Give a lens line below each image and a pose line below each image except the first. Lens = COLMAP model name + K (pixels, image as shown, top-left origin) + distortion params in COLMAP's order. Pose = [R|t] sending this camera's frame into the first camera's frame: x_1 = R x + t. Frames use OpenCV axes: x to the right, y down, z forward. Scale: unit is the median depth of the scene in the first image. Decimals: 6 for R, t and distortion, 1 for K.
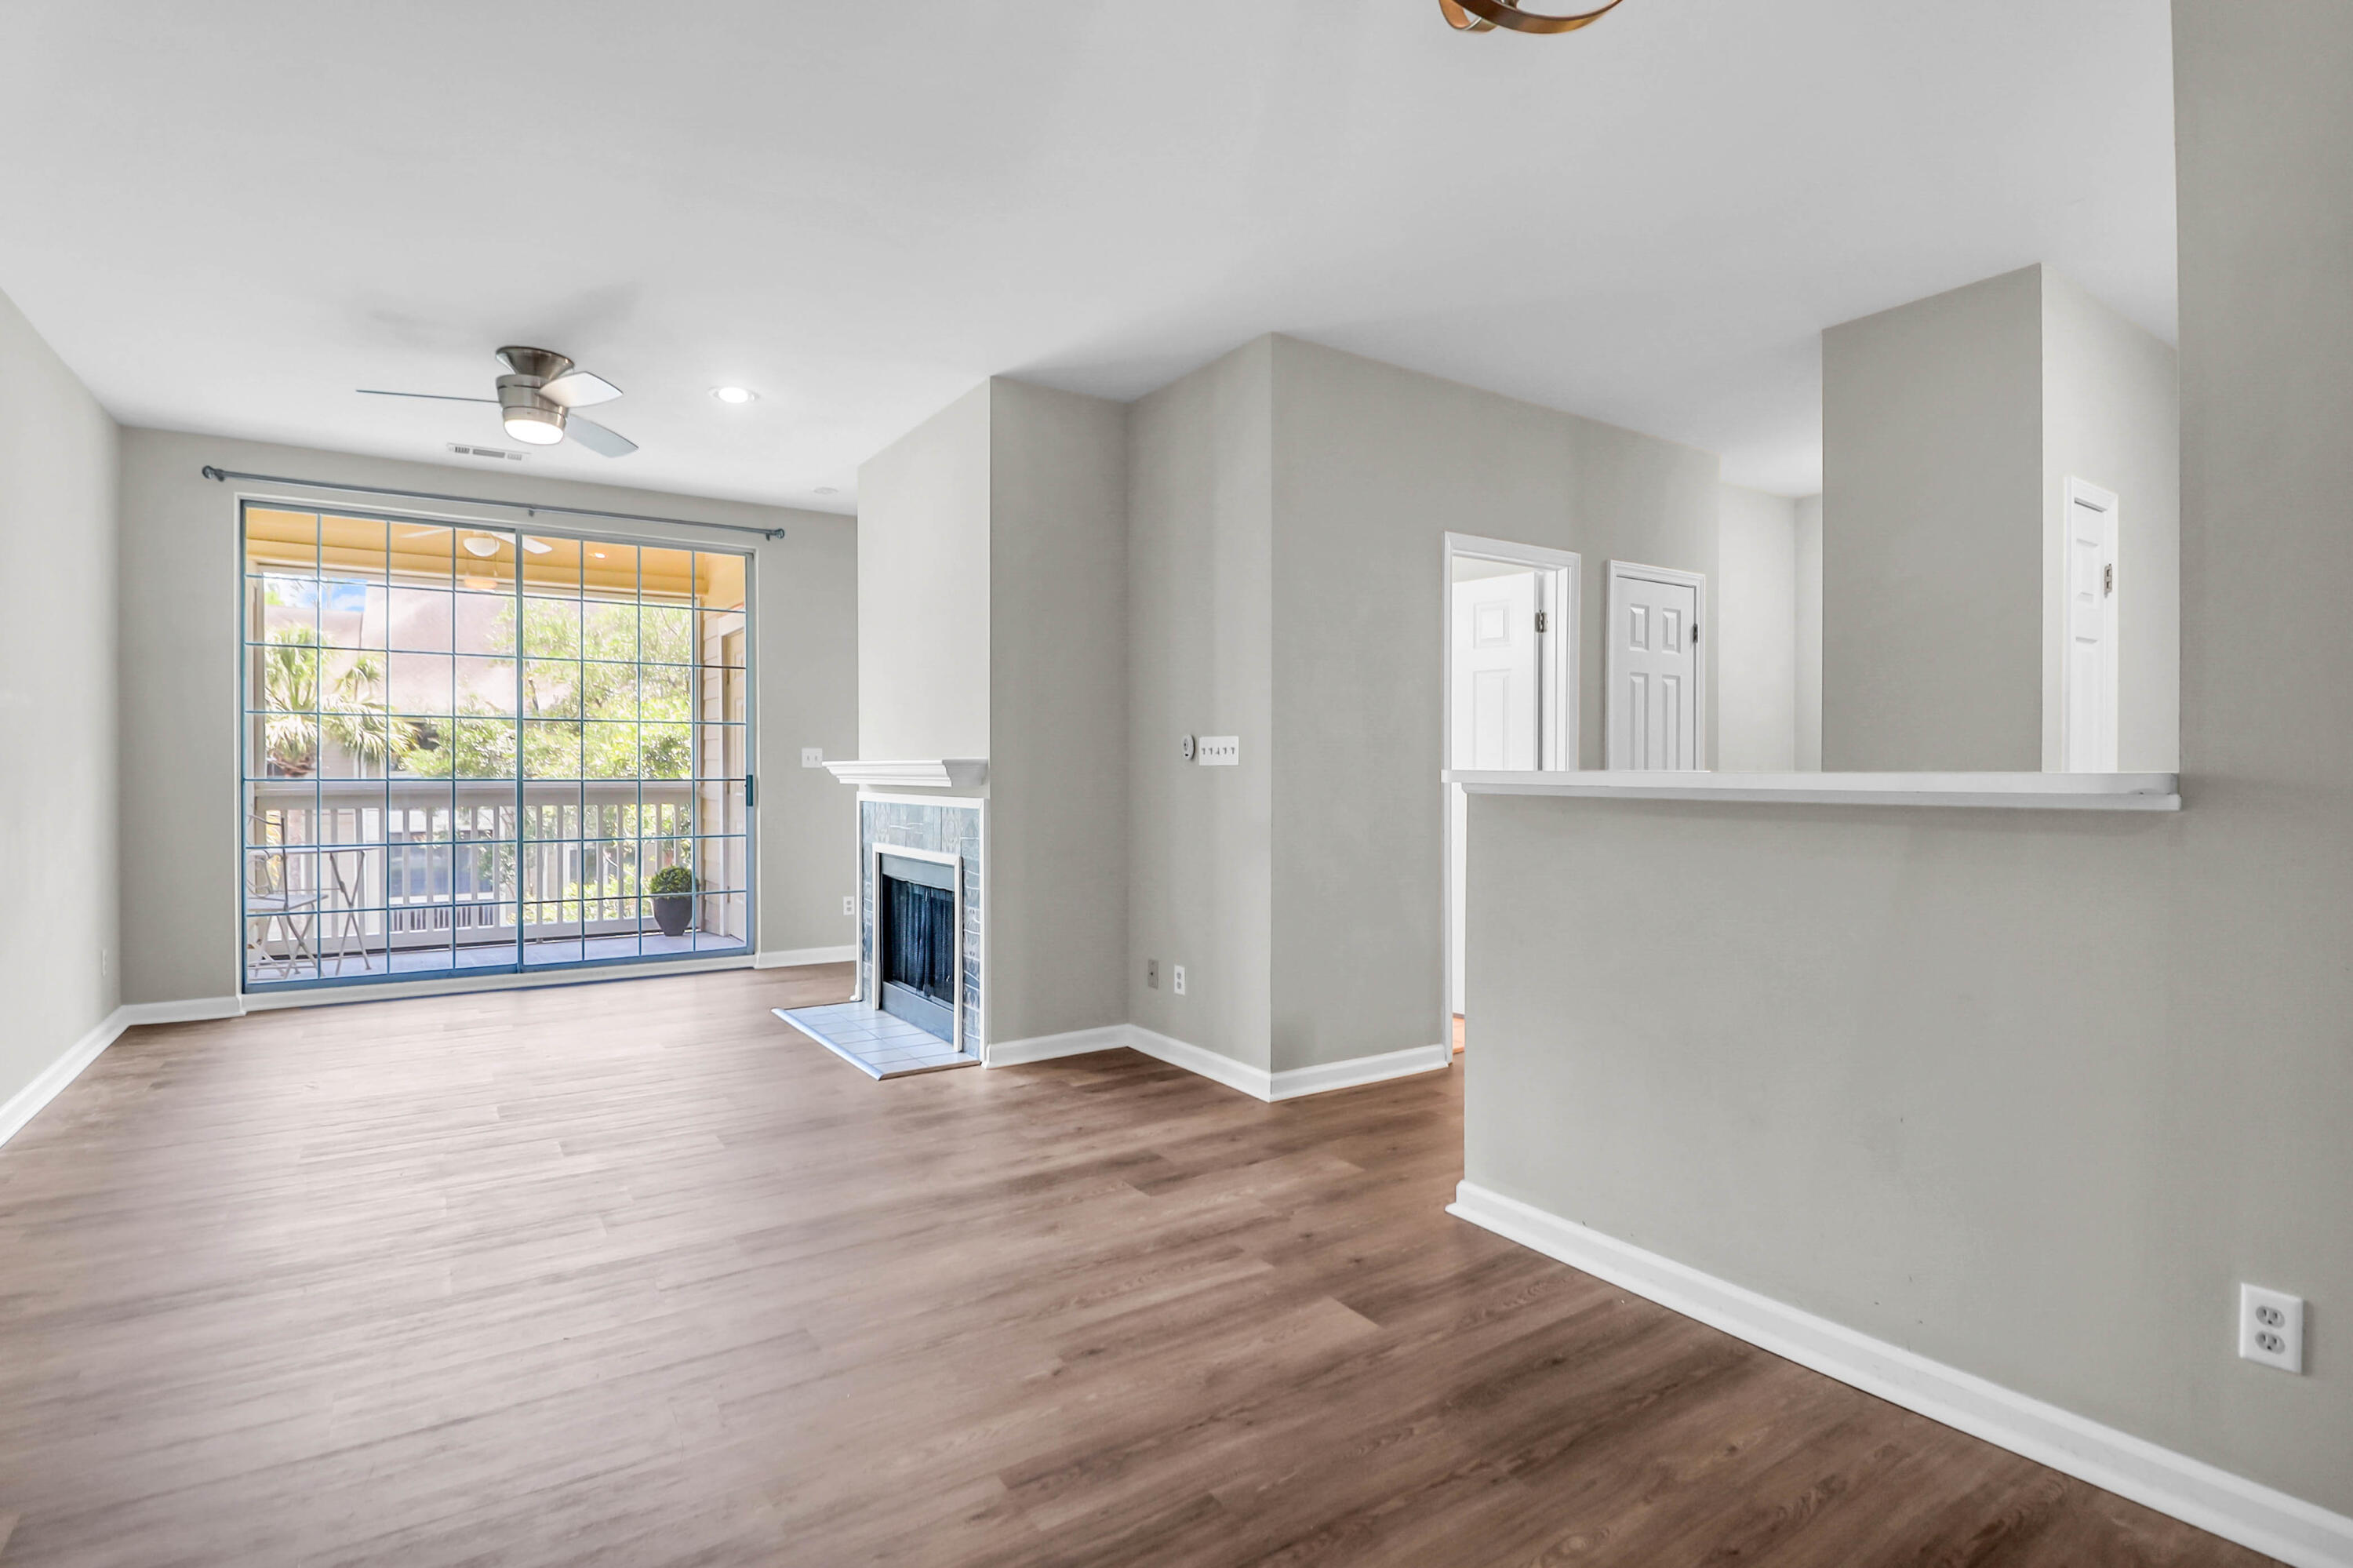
lens RADIAL K [[1112.7, 0, 1181.3], [0, 1112.7, 780.2], [0, 0, 1]] dist [-0.003290, -0.012856]
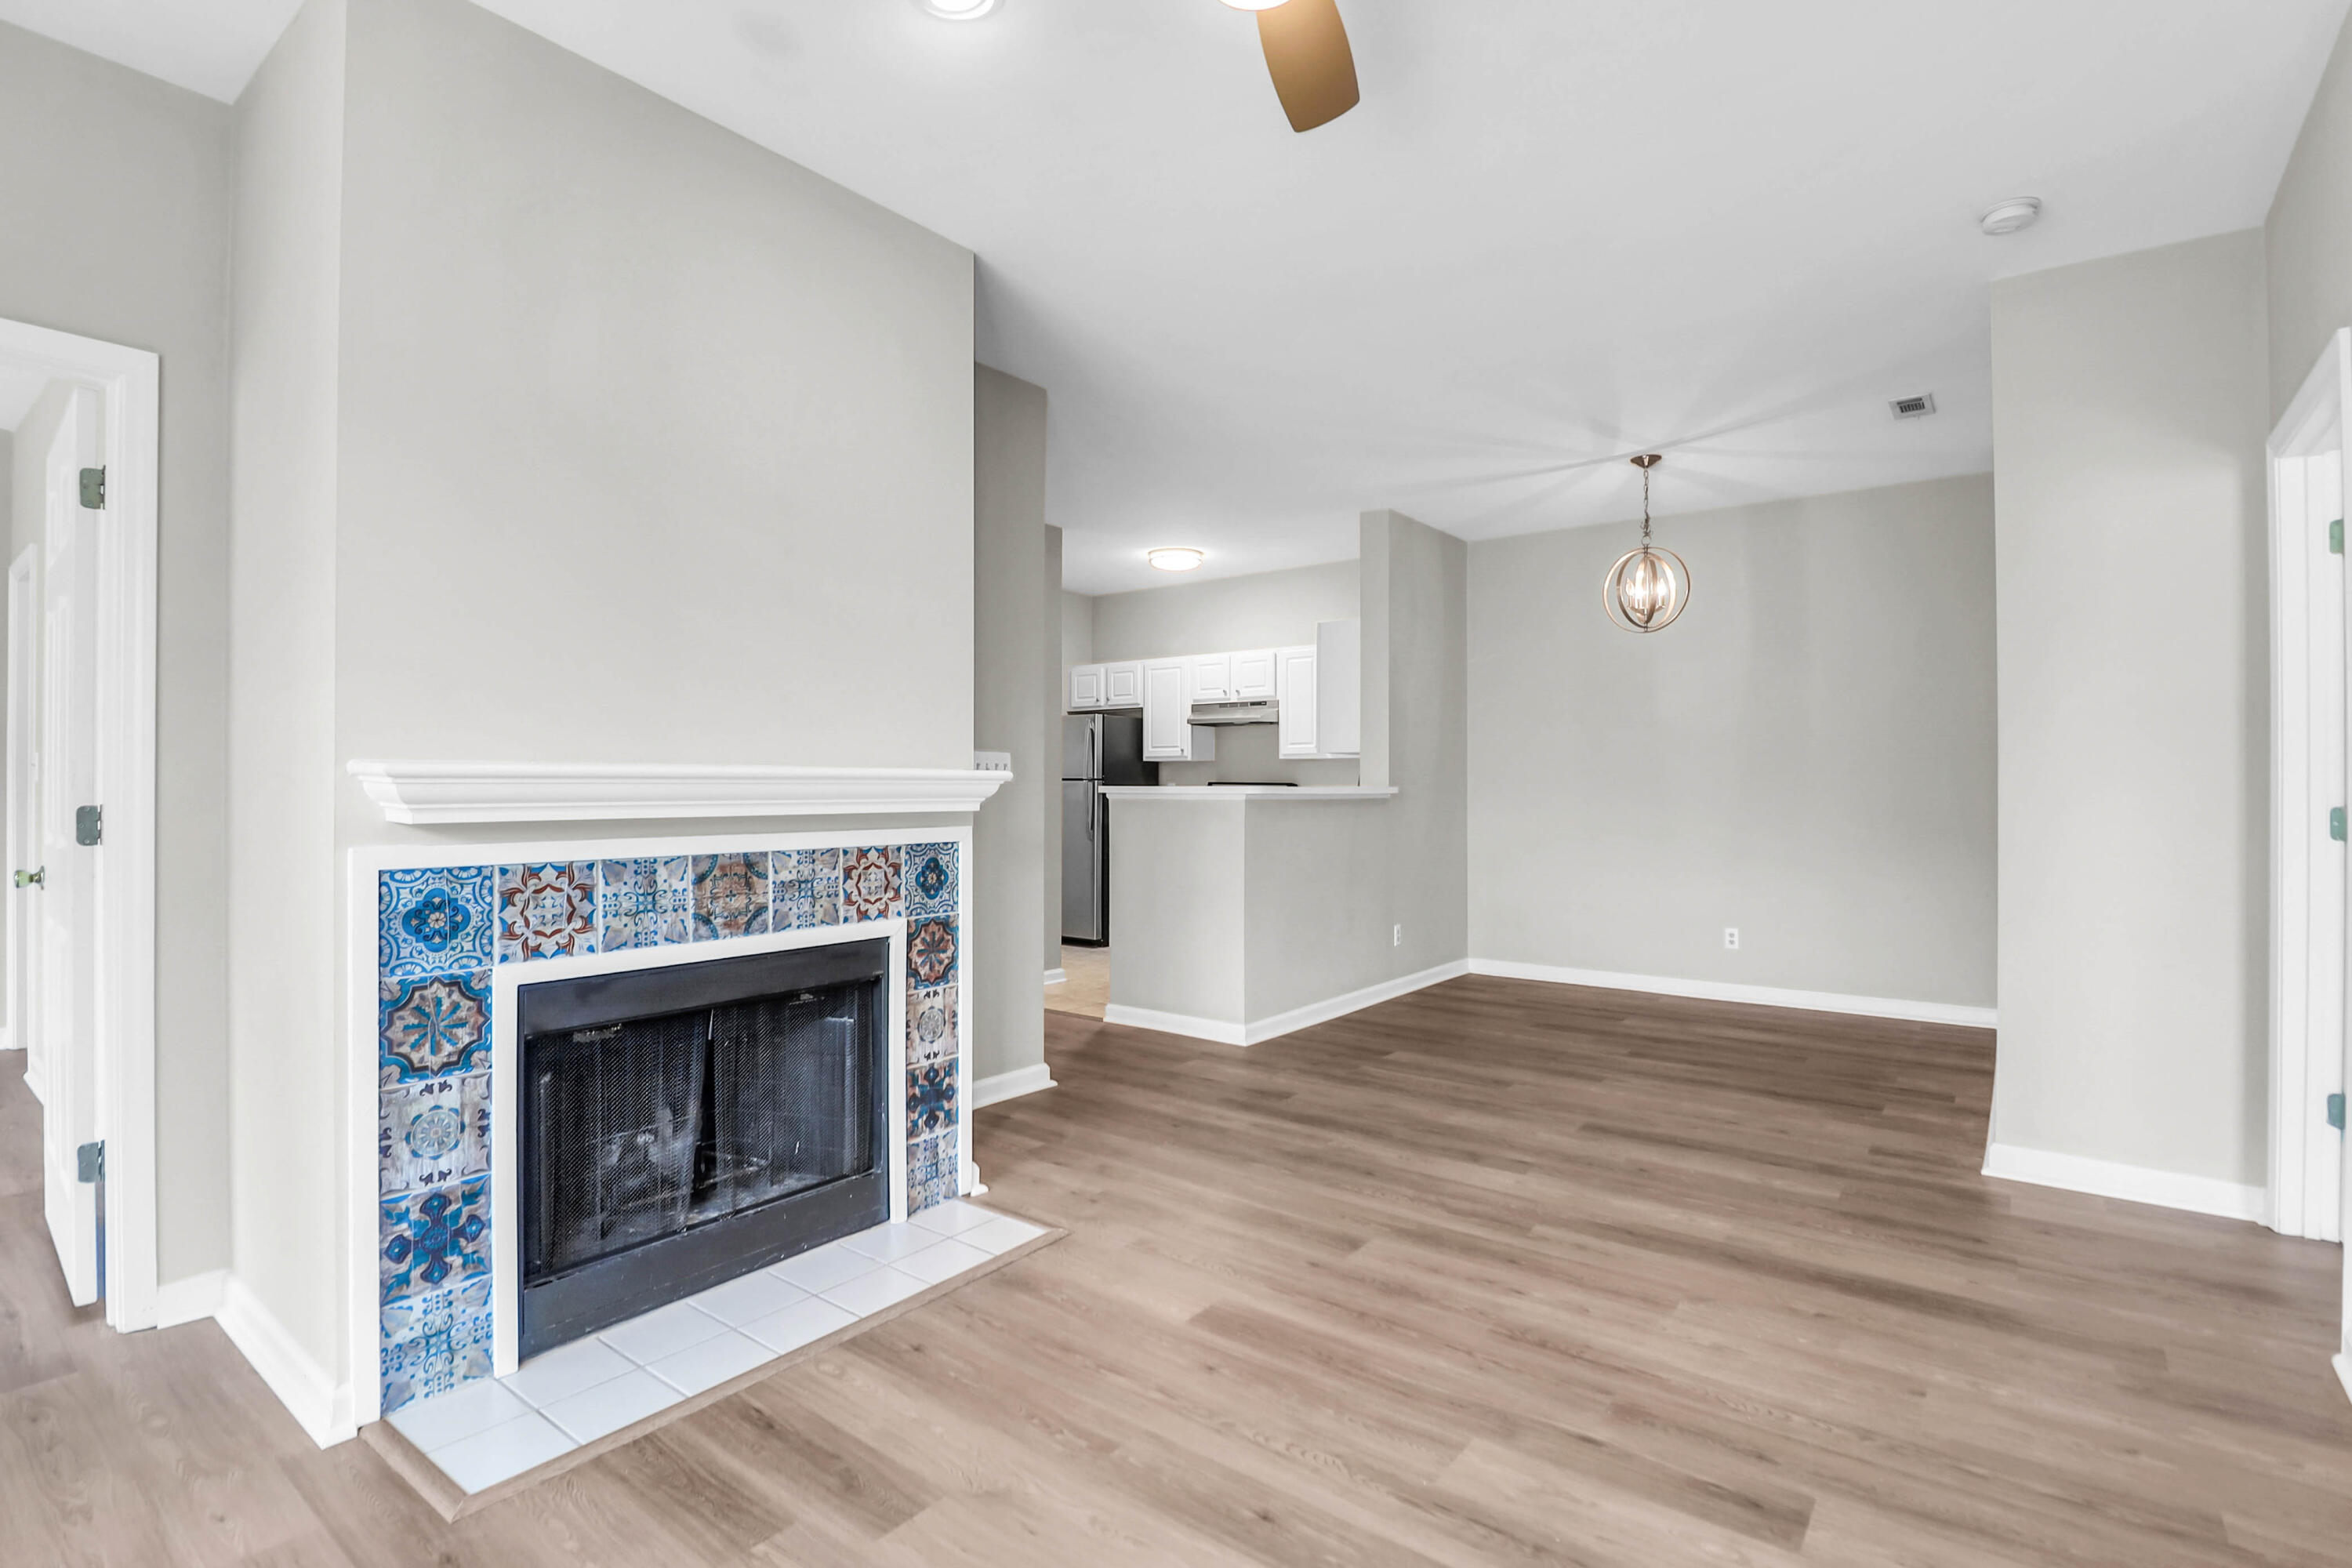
lens RADIAL K [[1103.0, 0, 1193.8], [0, 1103.0, 781.2], [0, 0, 1]] dist [-0.001194, -0.014288]
pose [[-0.314991, 0.003055, 0.949090, -0.926733], [0.008629, 0.999963, -0.000354, -0.011491], [-0.949055, 0.008078, -0.315006, 1.112999]]
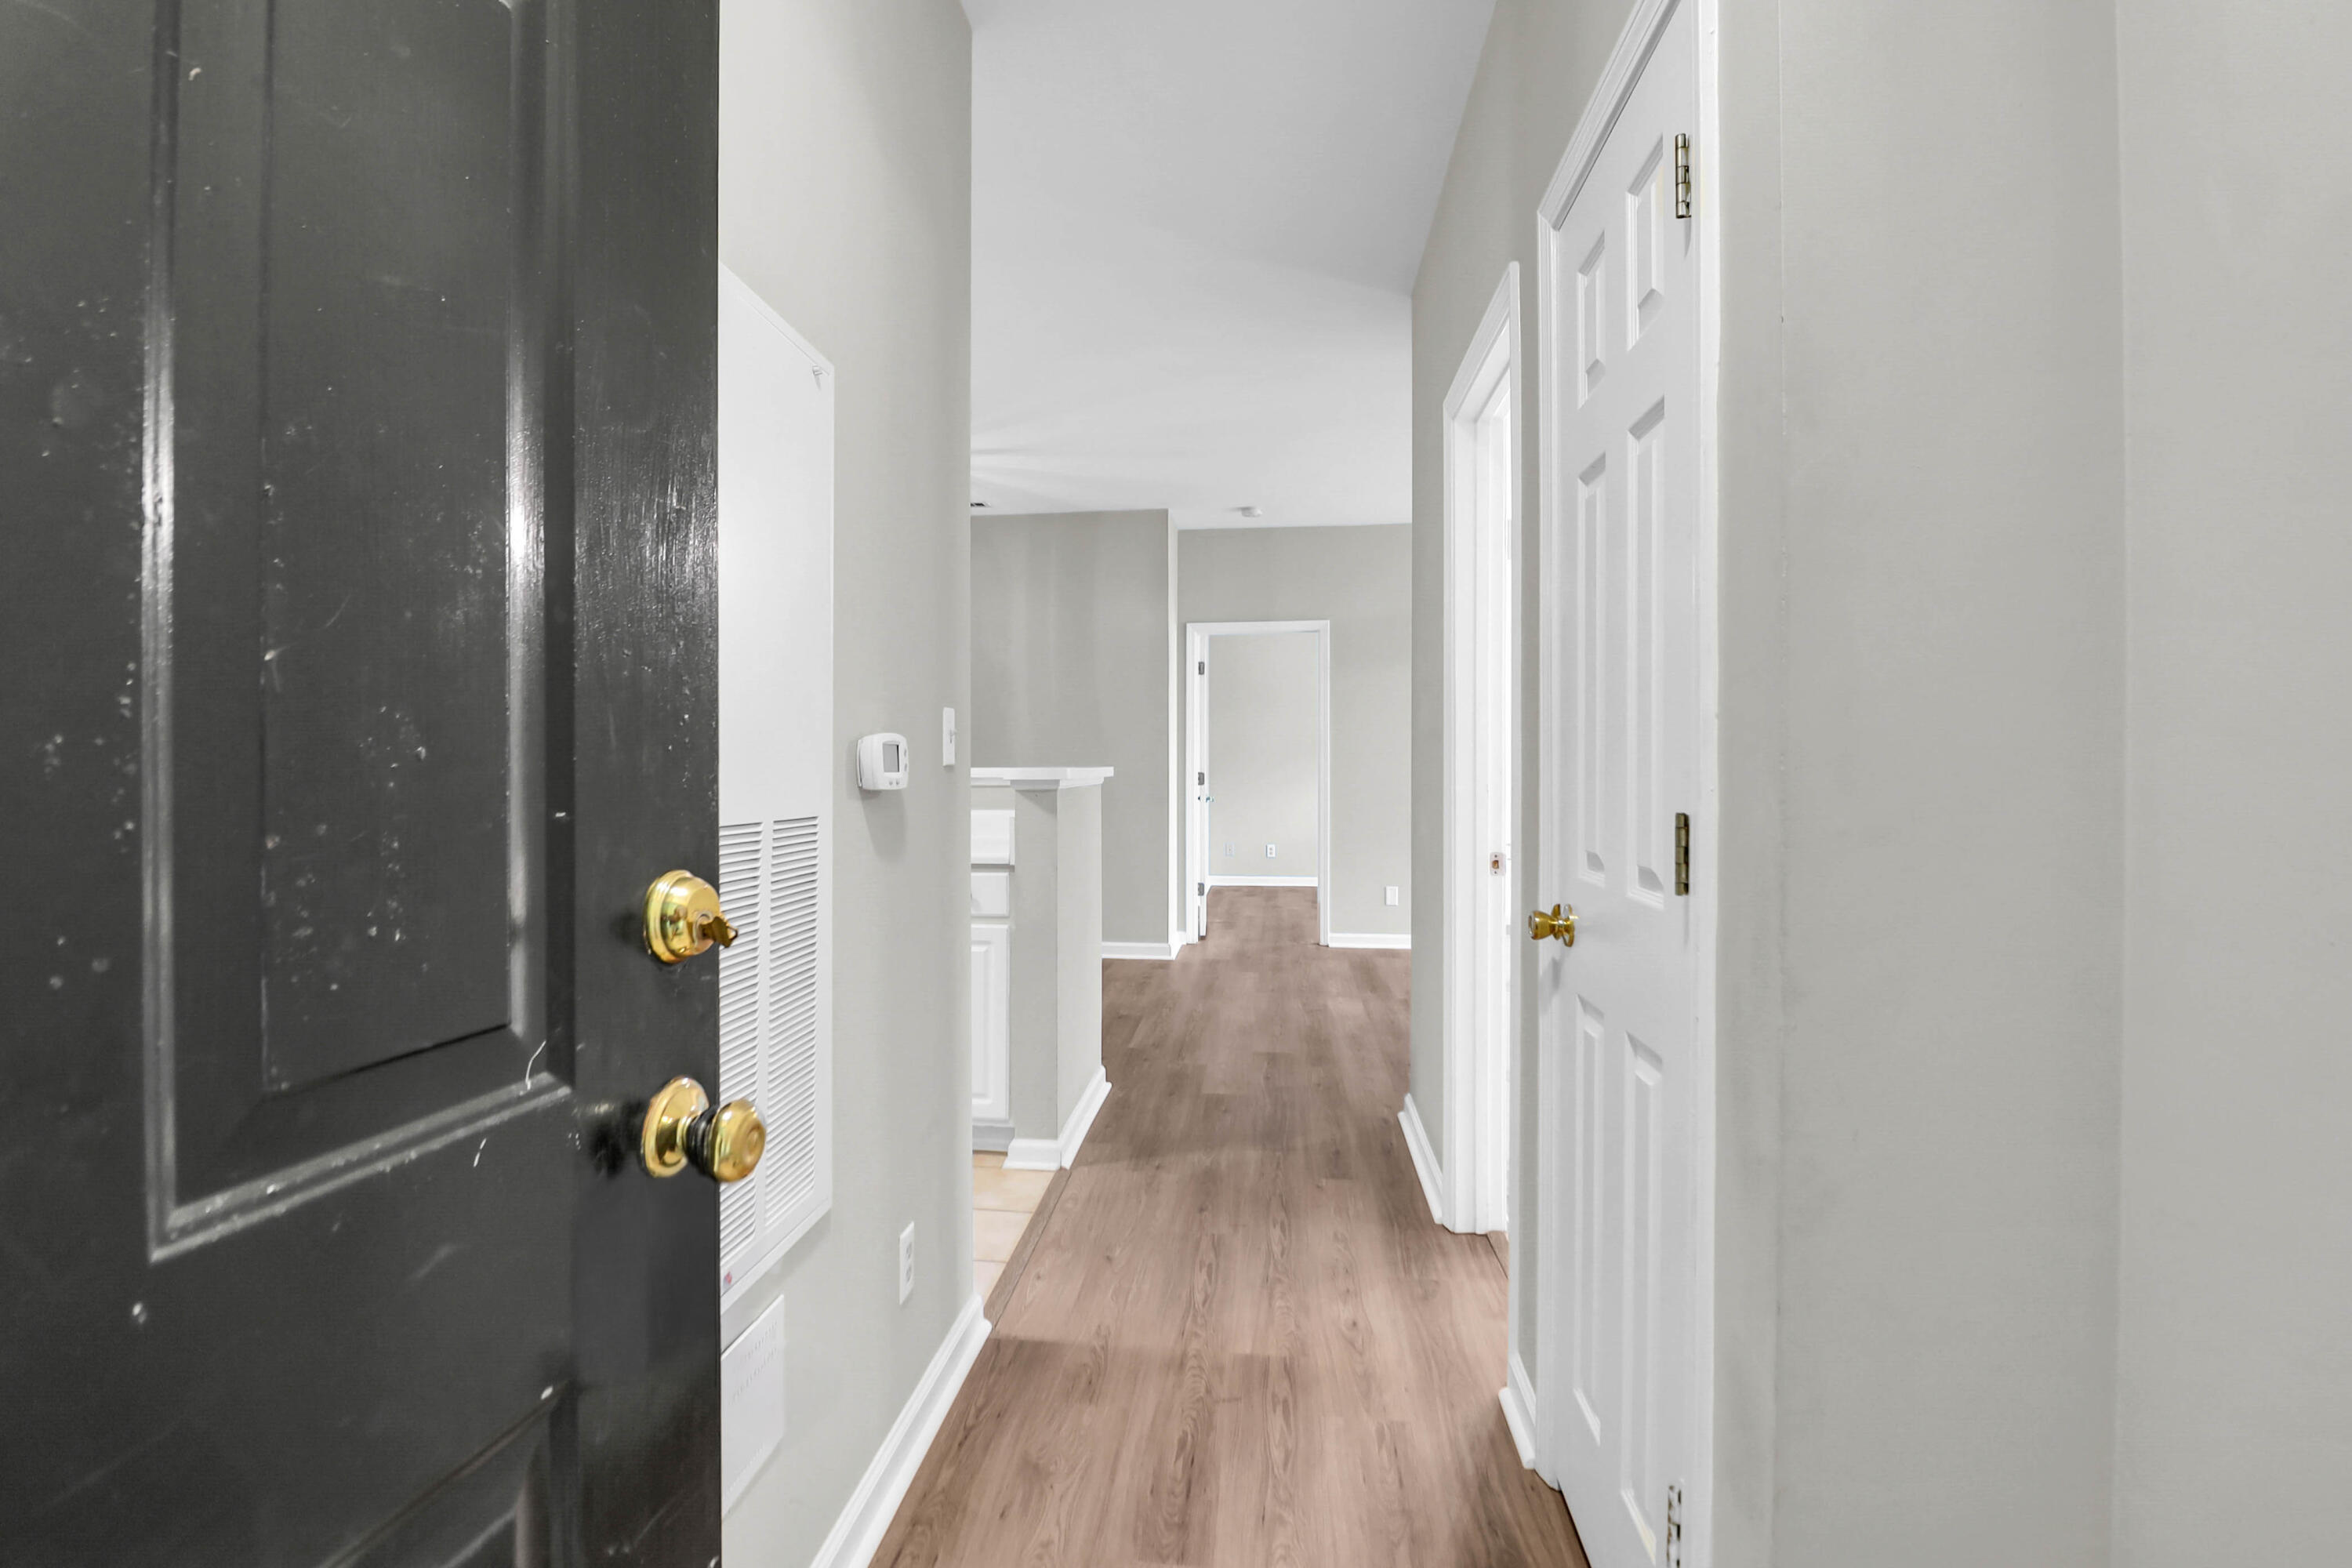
lens RADIAL K [[1153.0, 0, 1146.3], [0, 1153.0, 792.6], [0, 0, 1]] dist [0.002860, -0.013129]
pose [[-0.655325, 0.017297, -0.755149, 0.882317], [-0.013598, 0.999306, 0.034690, -0.017759], [0.755225, 0.033002, -0.654634, 1.354577]]
